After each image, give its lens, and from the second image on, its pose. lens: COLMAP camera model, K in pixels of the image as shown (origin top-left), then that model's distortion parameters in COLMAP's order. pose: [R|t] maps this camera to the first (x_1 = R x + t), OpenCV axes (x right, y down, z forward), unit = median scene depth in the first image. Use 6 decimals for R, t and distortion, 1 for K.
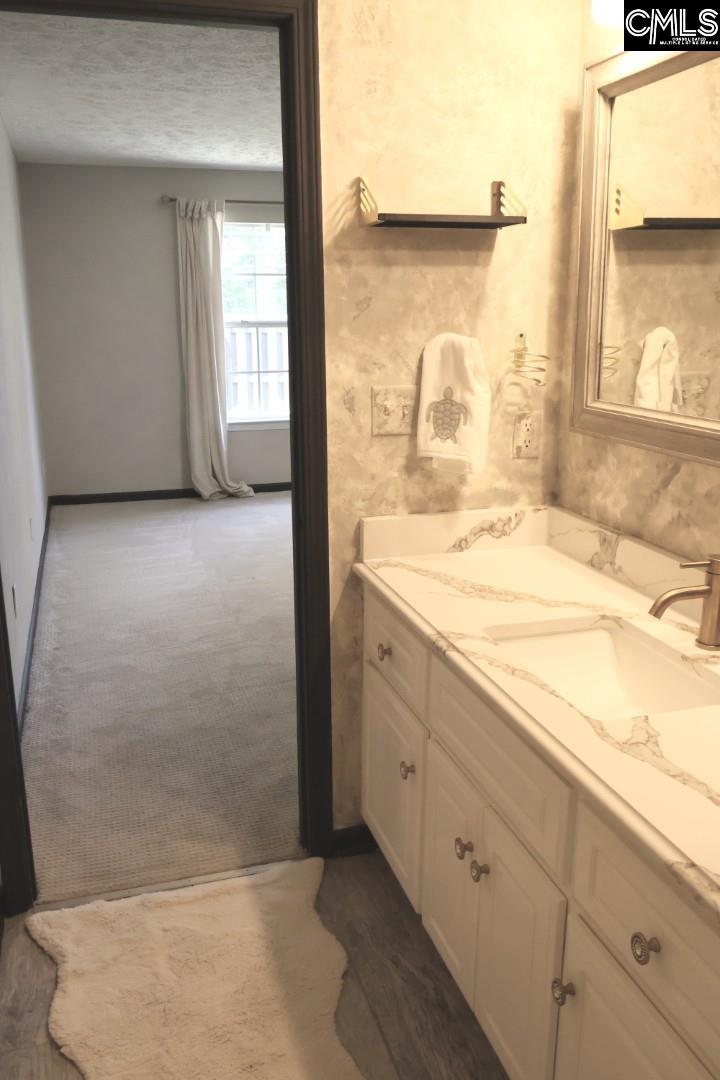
lens RADIAL K [[907.6, 0, 360.0], [0, 907.6, 540.0], [0, 0, 1]] dist [0.007646, 0.005365]
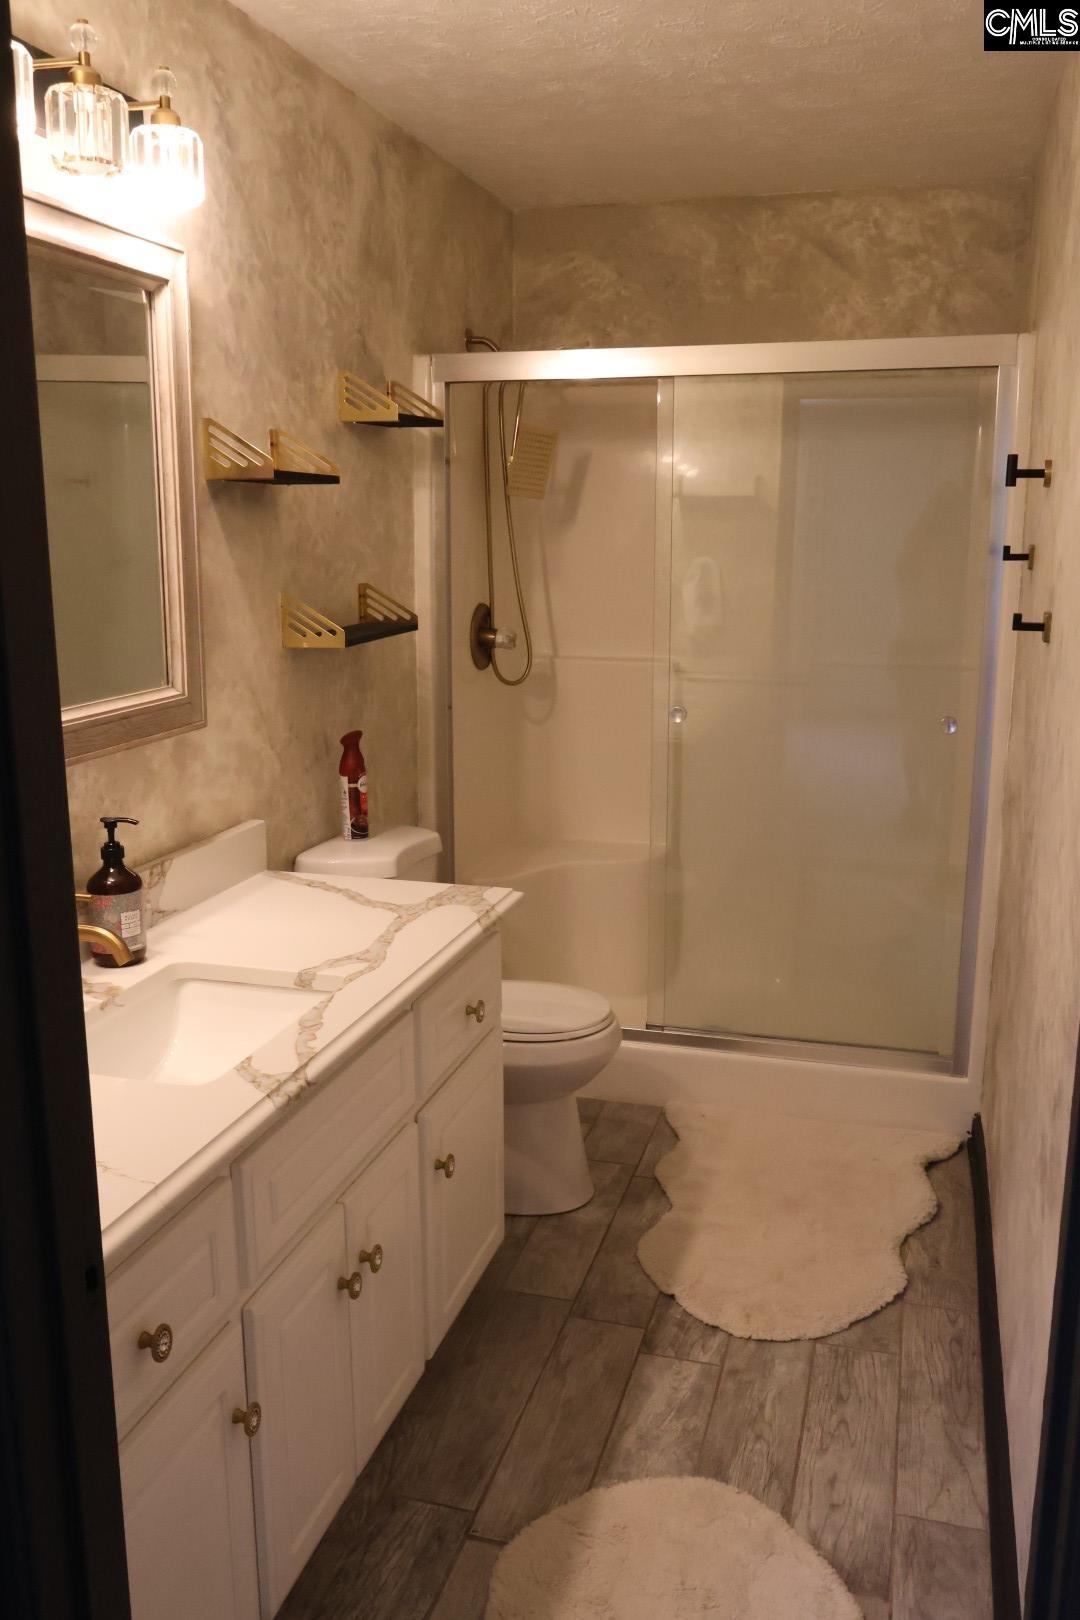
lens RADIAL K [[1349.6, 0, 544.6], [0, 1349.6, 815.3], [0, 0, 1]] dist [-0.007189, 0.004824]
pose [[-0.839073, -0.111128, 0.532548, -0.611695], [0.139029, 0.902605, 0.407400, -0.475210], [-0.525954, 0.415878, -0.741902, 1.690724]]
